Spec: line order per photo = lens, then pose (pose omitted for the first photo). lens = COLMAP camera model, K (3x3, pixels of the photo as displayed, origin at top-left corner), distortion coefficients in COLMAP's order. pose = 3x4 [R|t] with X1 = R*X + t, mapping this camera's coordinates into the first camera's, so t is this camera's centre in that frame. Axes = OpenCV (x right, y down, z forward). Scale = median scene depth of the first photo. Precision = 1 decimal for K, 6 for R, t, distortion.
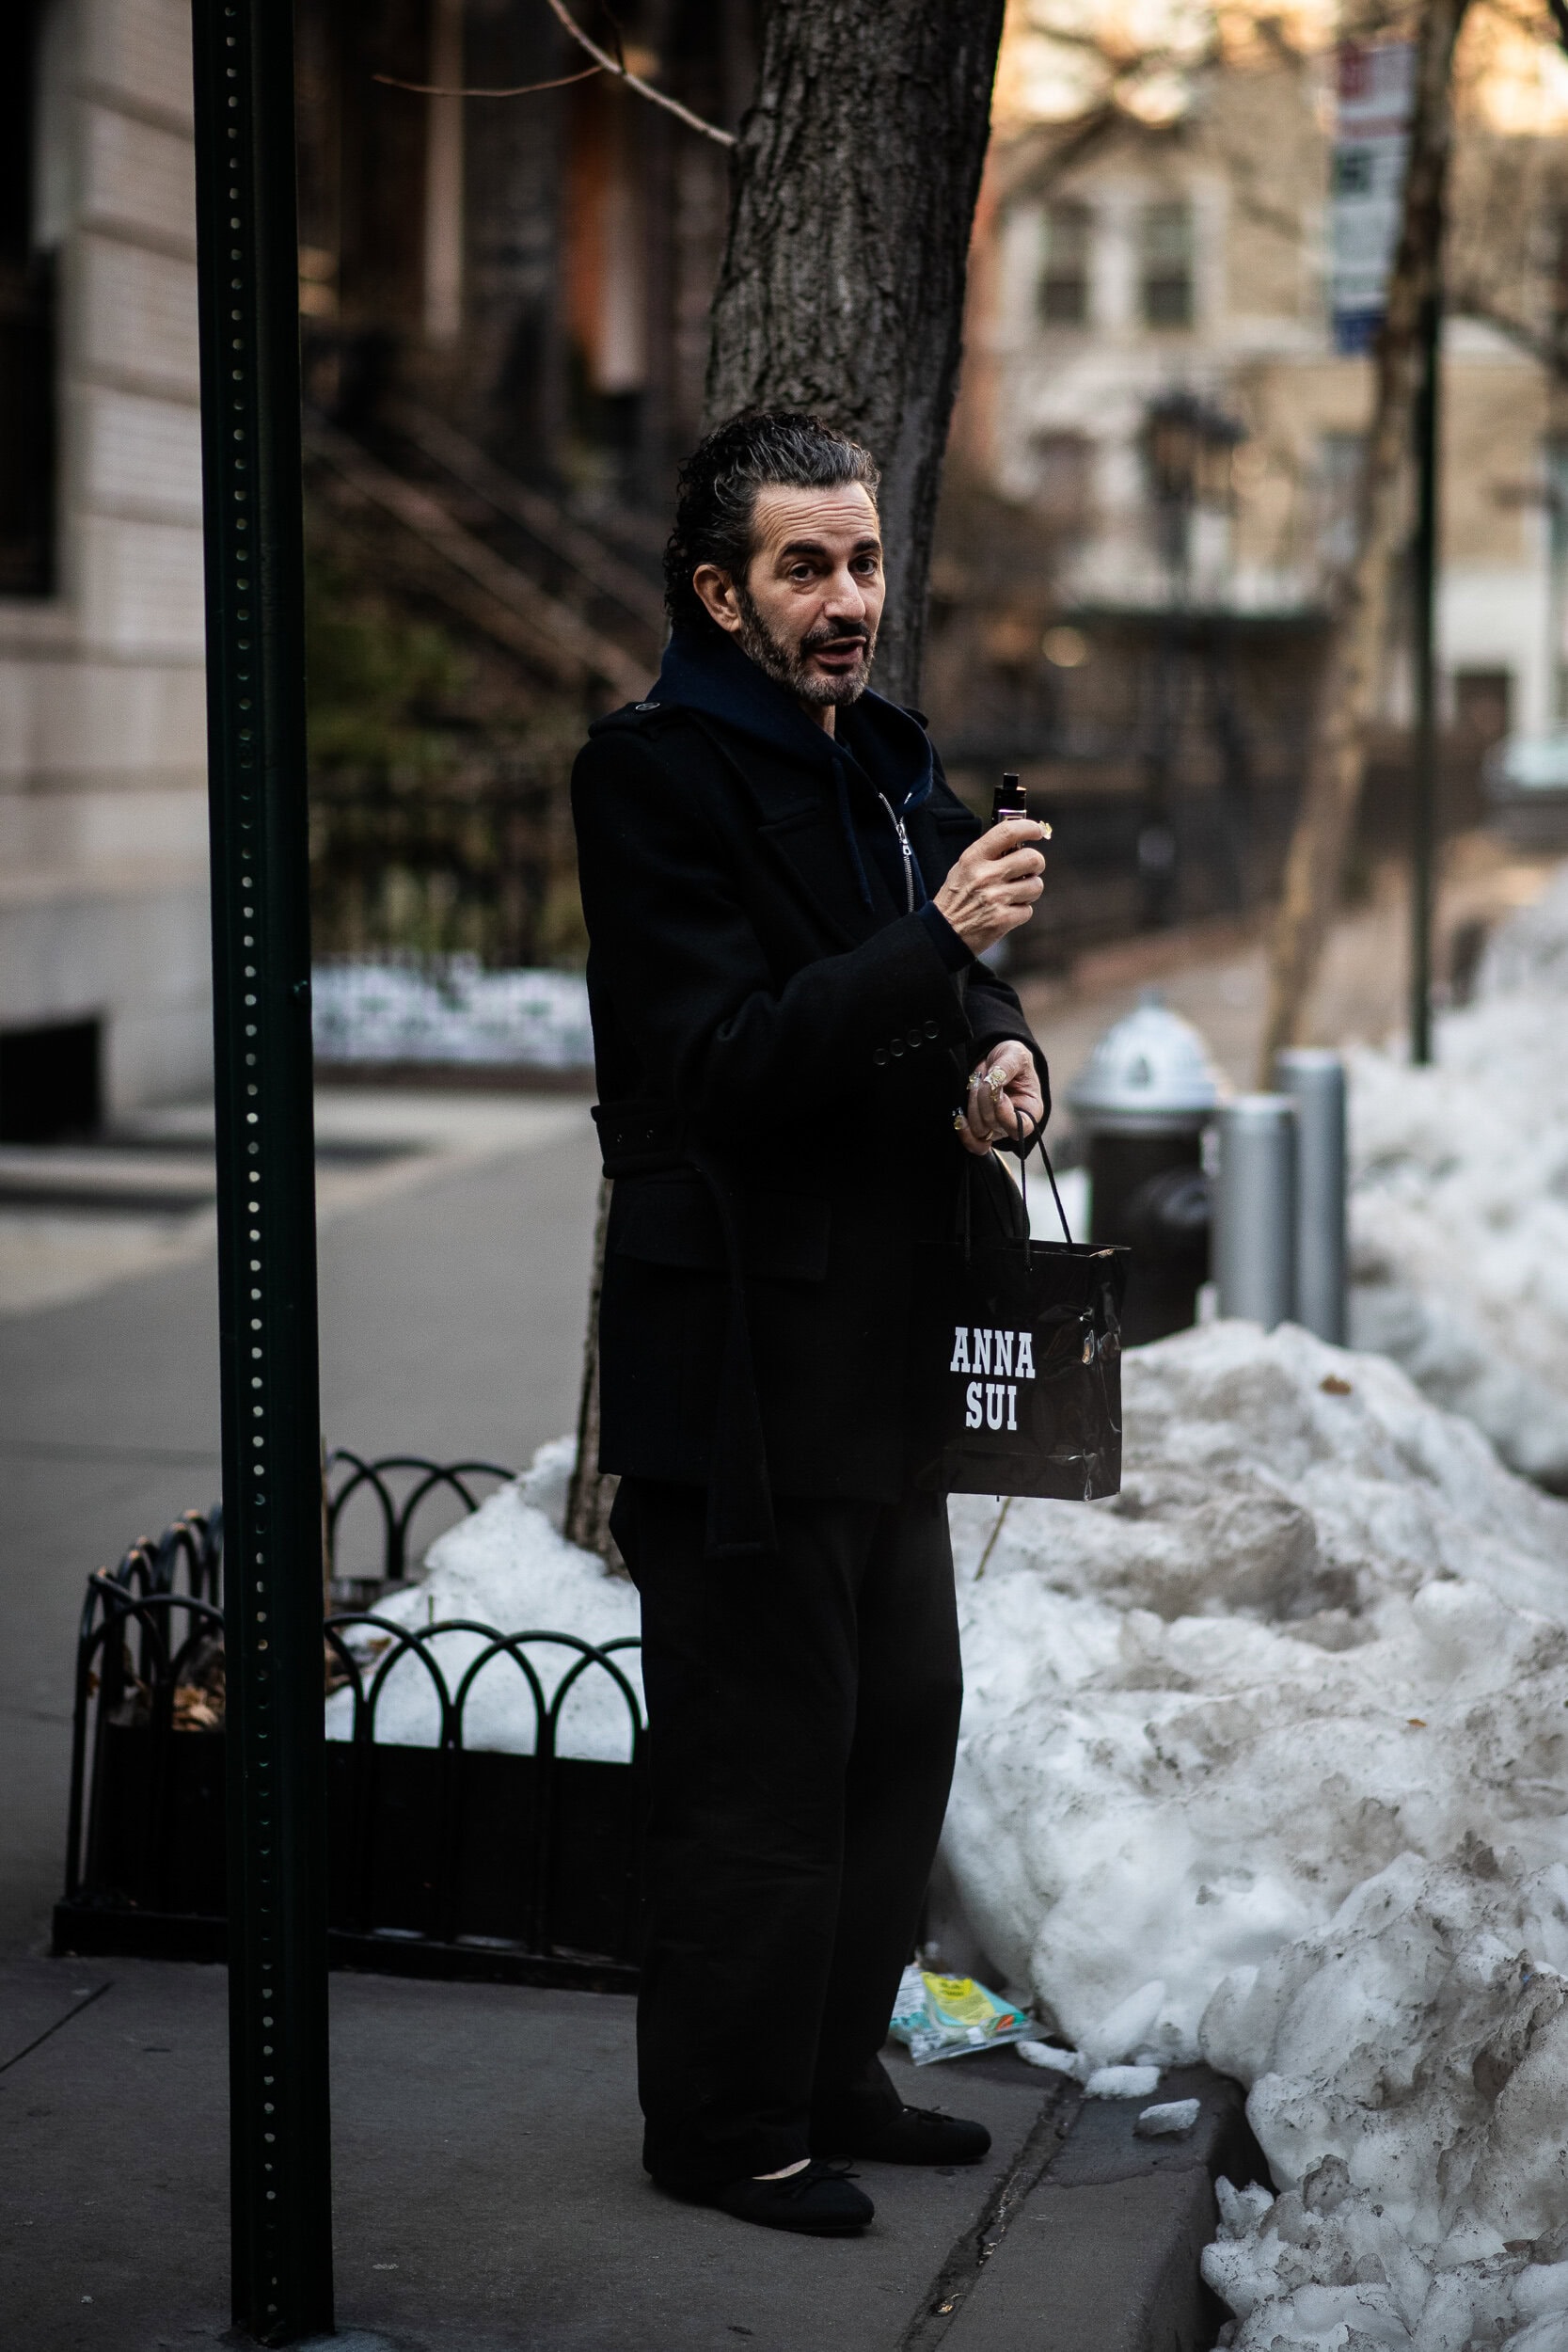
lens RADIAL K [[6859.9, 0, 784.0], [0, 6859.9, 1176.0], [0, 0, 1]] dist [0.081997, 1.190439]
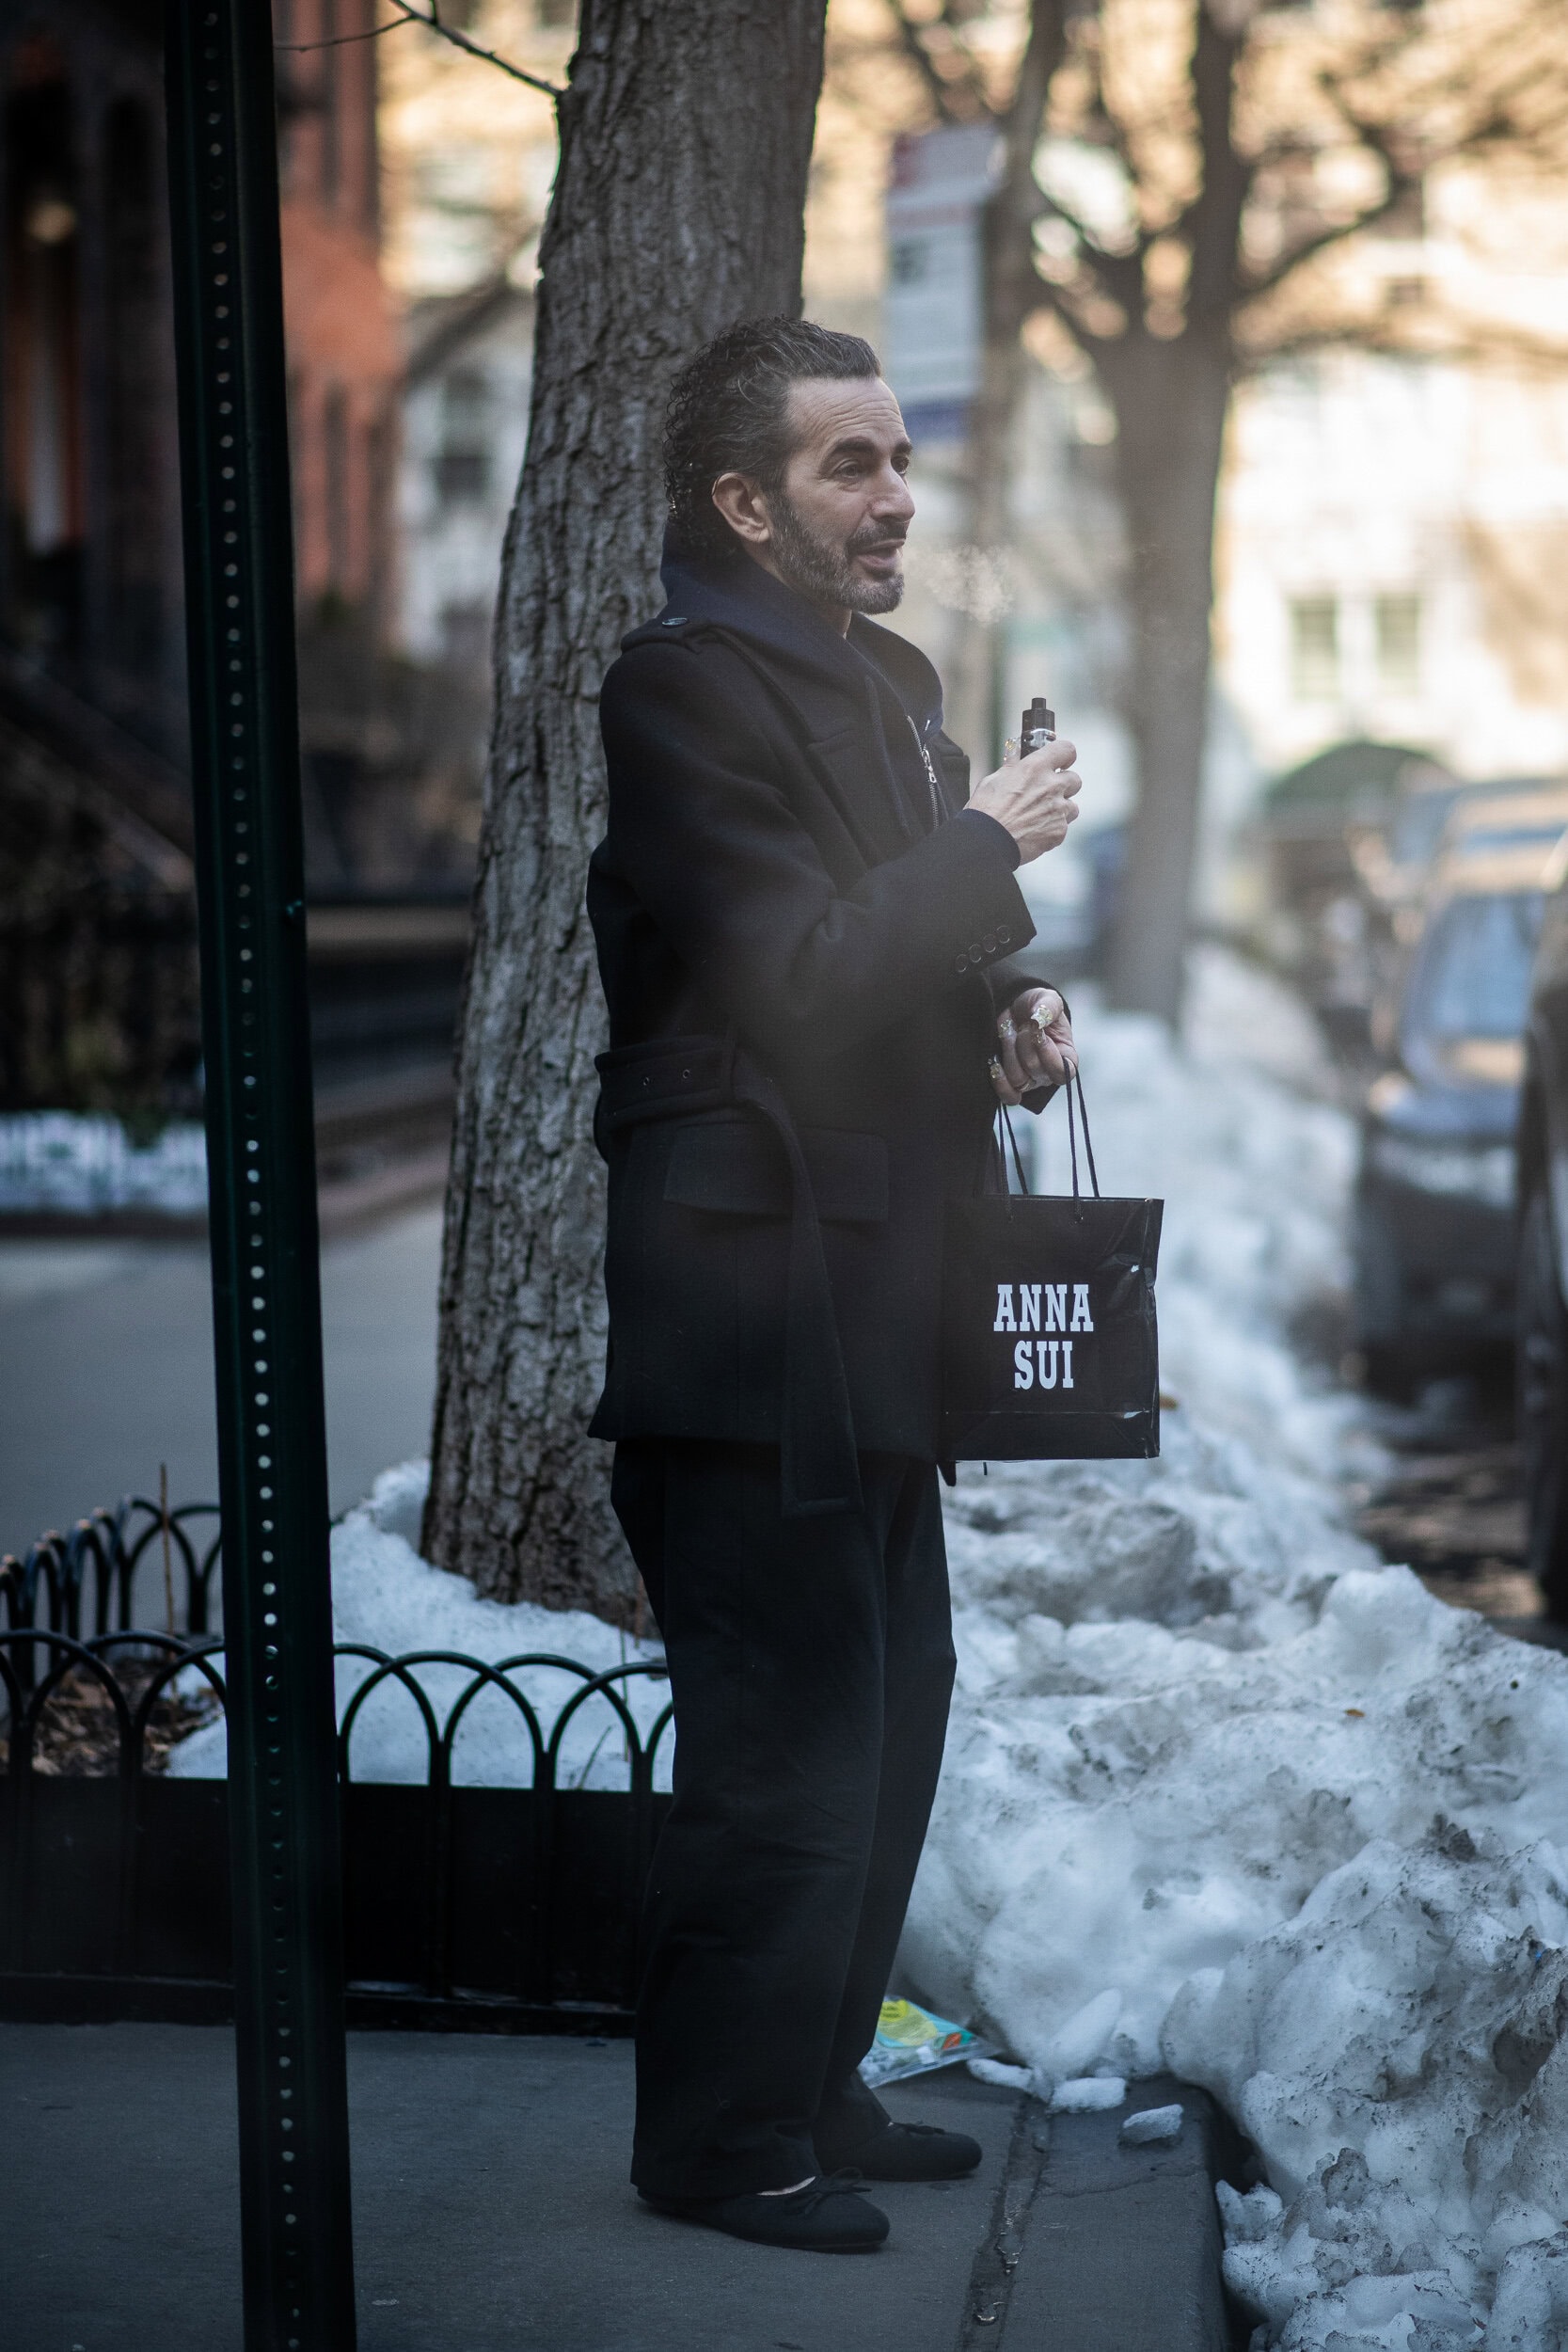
lens RADIAL K [[6859.9, 0, 784.0], [0, 6859.9, 1176.0], [0, 0, 1]] dist [0.081997, 1.190439]
pose [[0.992800, -0.027906, 0.116487, -0.095679], [0.032510, 0.998756, -0.037806, 0.038604], [-0.115287, 0.041321, 0.992472, 0.059002]]
